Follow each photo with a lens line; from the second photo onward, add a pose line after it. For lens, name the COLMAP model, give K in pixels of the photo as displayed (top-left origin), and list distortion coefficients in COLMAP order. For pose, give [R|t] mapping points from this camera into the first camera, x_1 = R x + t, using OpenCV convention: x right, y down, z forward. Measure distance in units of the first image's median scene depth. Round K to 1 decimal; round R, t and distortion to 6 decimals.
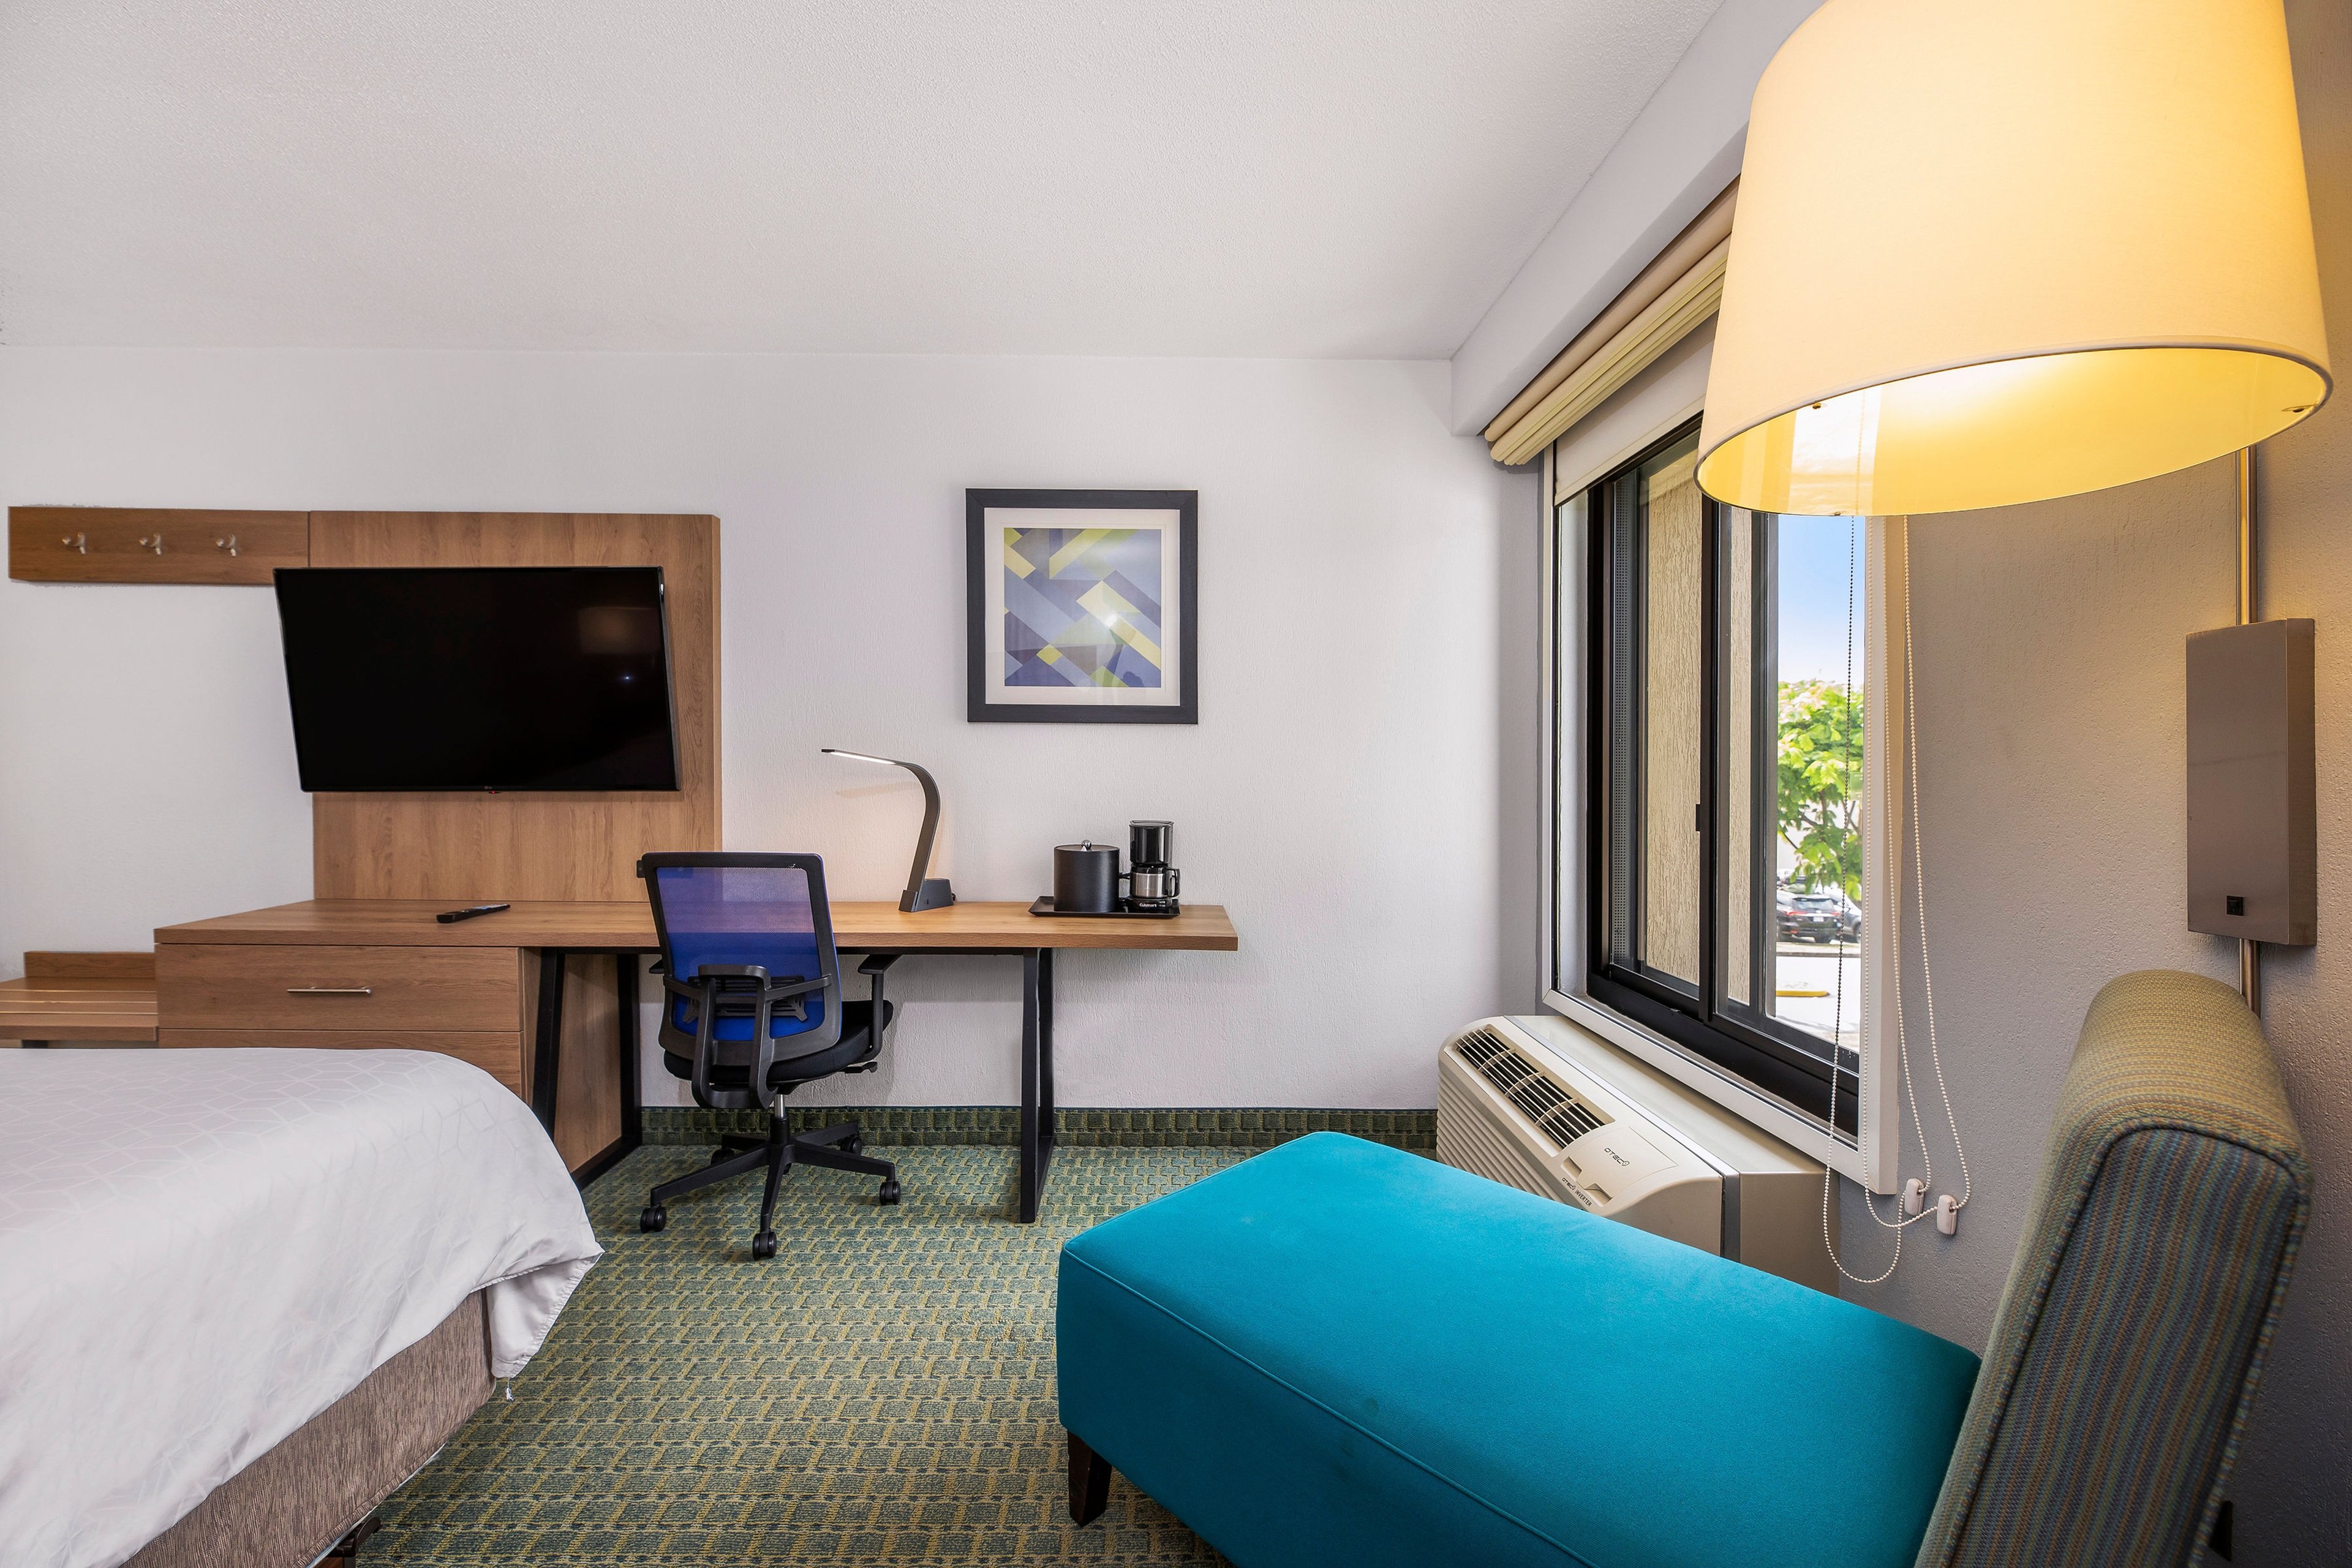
lens RADIAL K [[953.3, 0, 1167.4], [0, 953.3, 783.7], [0, 0, 1]] dist [-0.001878, -0.001547]
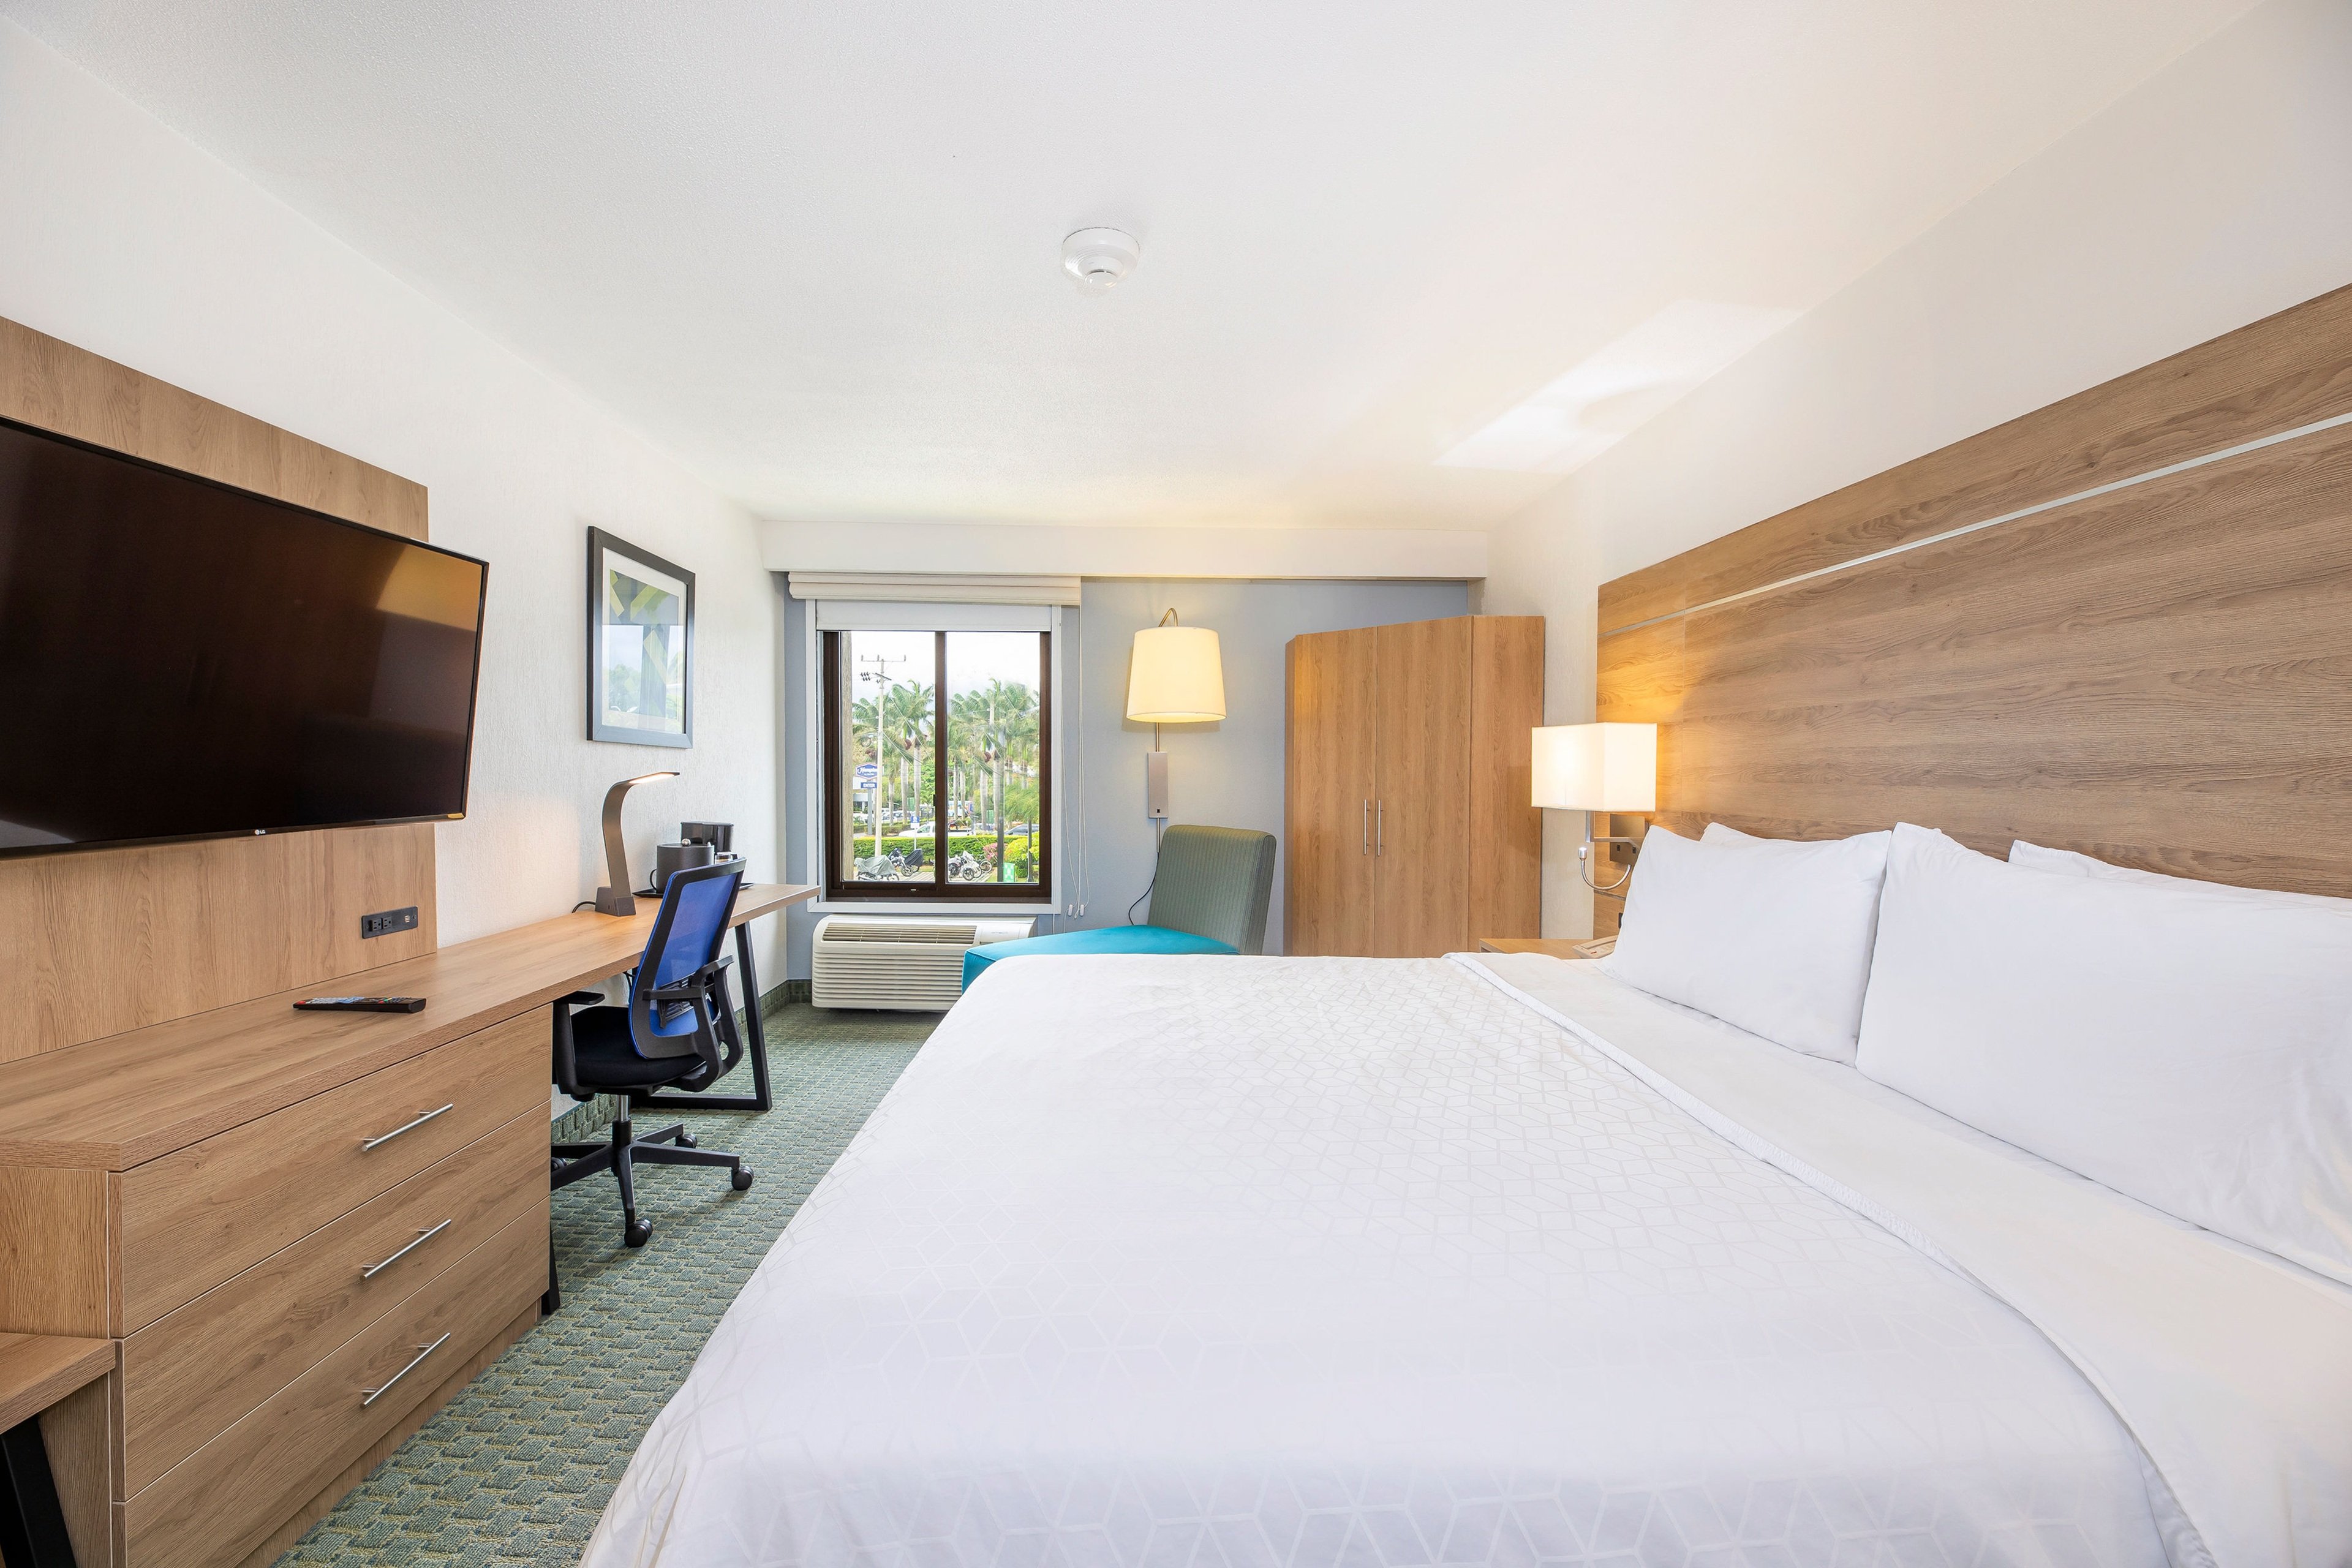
lens RADIAL K [[931.4, 0, 1142.2], [0, 931.4, 799.9], [0, 0, 1]] dist [0.000427, -0.003529]
pose [[0.019268, -0.040233, 0.999005, -1.319805], [0.003236, 0.999187, 0.040178, -0.042261], [-0.999809, 0.002459, 0.019383, 0.373780]]
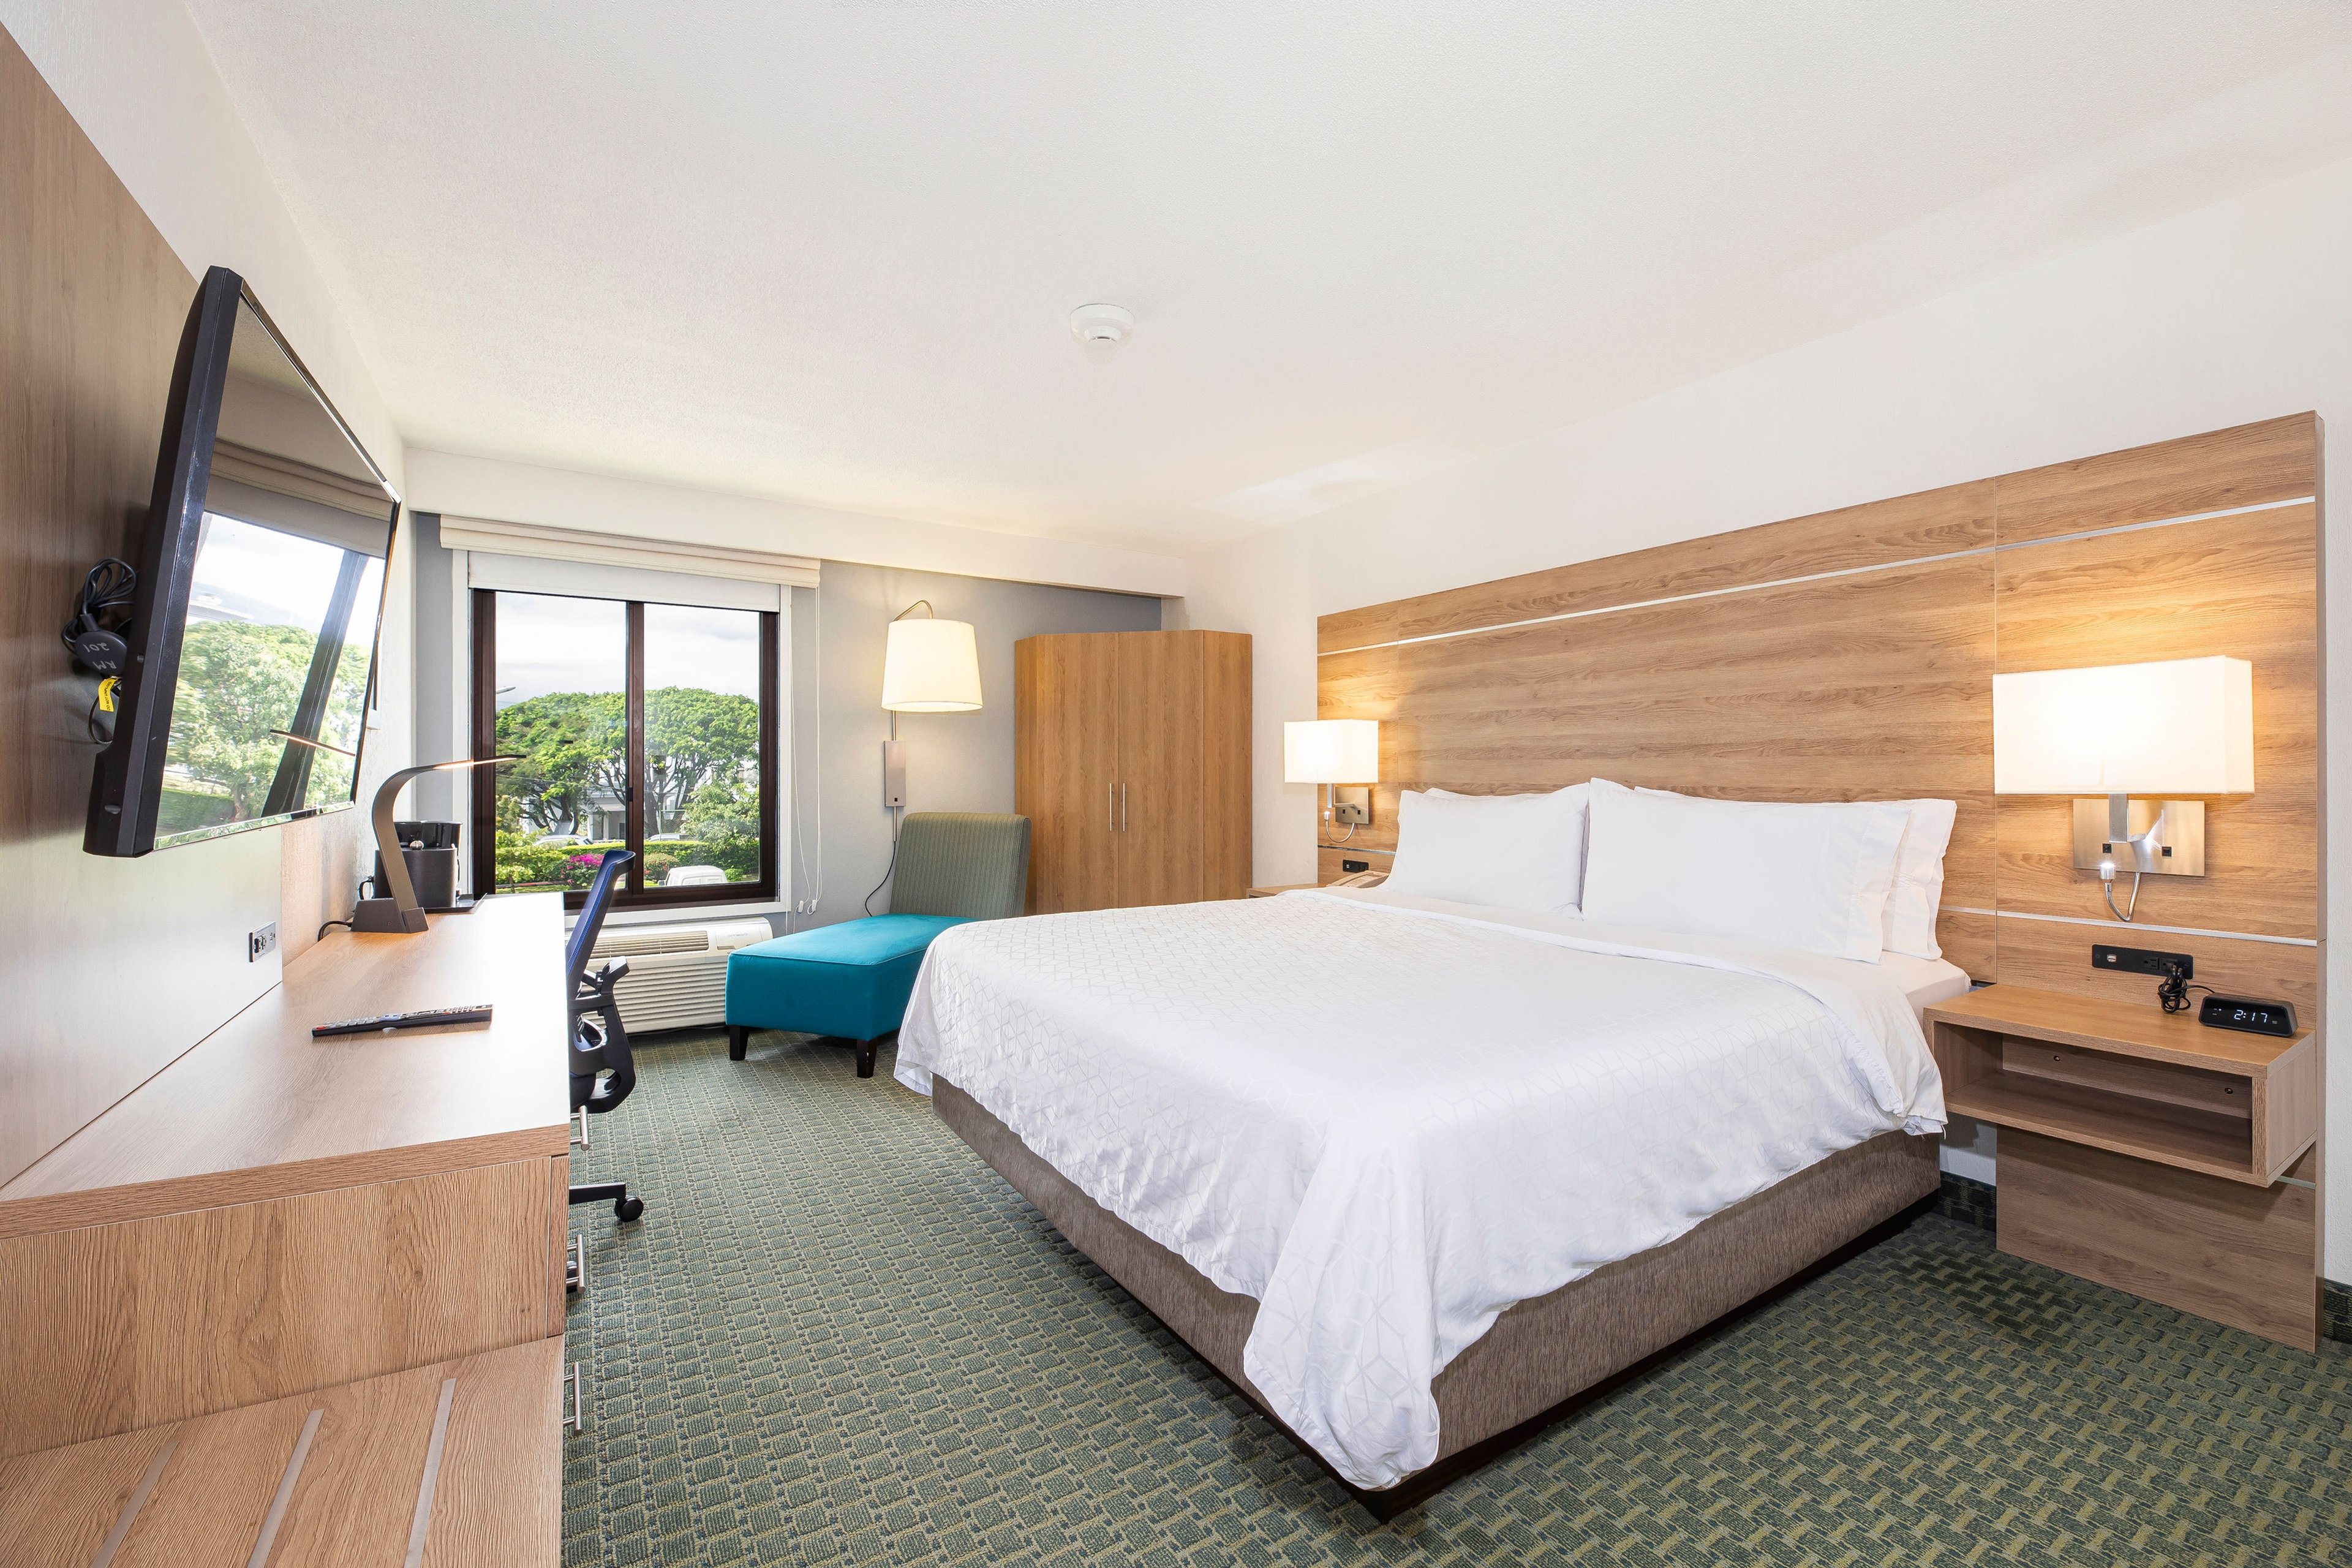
lens RADIAL K [[953.3, 0, 1192.5], [0, 953.3, 783.4], [0, 0, 1]] dist [-0.001878, -0.001547]
pose [[-0.510980, -0.020818, 0.859340, -1.400576], [0.004766, 0.999623, 0.027050, -0.027491], [-0.859579, 0.017917, -0.510688, 0.819462]]
